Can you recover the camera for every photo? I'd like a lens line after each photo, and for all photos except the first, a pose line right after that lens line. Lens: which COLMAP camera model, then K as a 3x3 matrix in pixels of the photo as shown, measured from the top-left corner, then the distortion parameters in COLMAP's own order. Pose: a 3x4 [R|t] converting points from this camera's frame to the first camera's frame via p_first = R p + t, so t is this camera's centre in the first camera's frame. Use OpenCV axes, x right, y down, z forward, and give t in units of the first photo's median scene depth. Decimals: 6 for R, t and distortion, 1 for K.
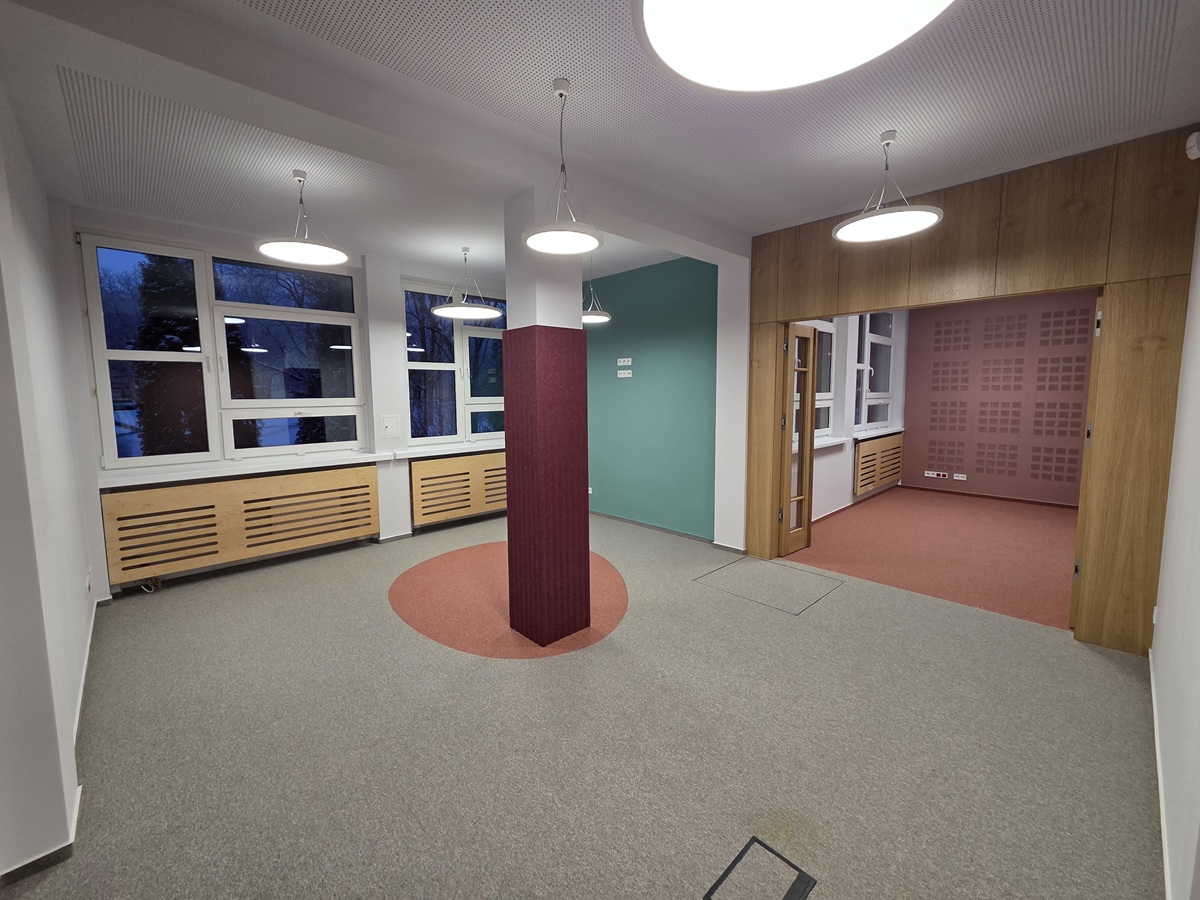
lens RADIAL K [[486.6, 0, 580.2], [0, 486.6, 437.7], [0, 0, 1]] dist [0.003545, -0.000350]
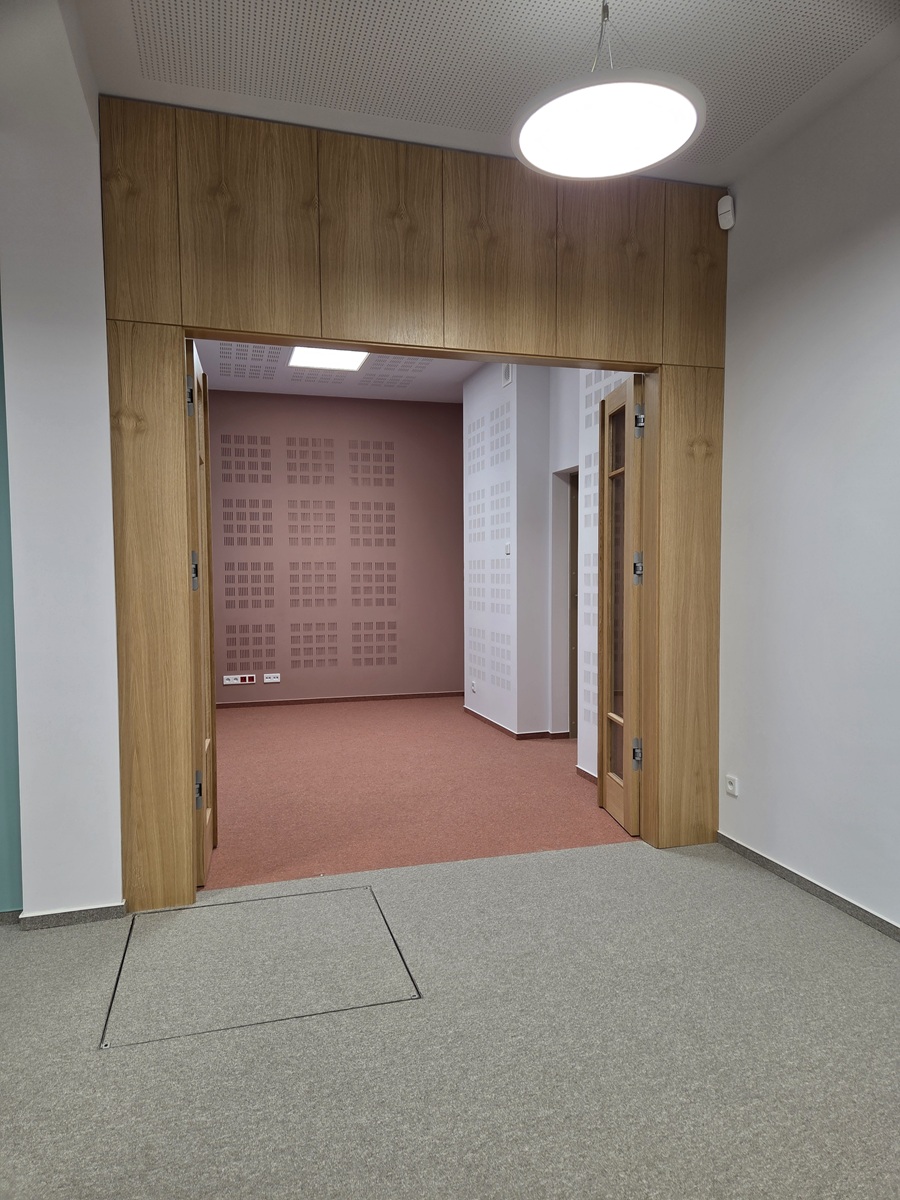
lens RADIAL K [[806.7, 0, 456.2], [0, 806.7, 615.5], [0, 0, 1]] dist [0.053316, -0.009705]
pose [[0.435841, -0.040235, 0.899124, -0.090442], [0.085983, 0.996292, 0.002904, 0.017678], [-0.895907, 0.076044, 0.437685, 0.338324]]
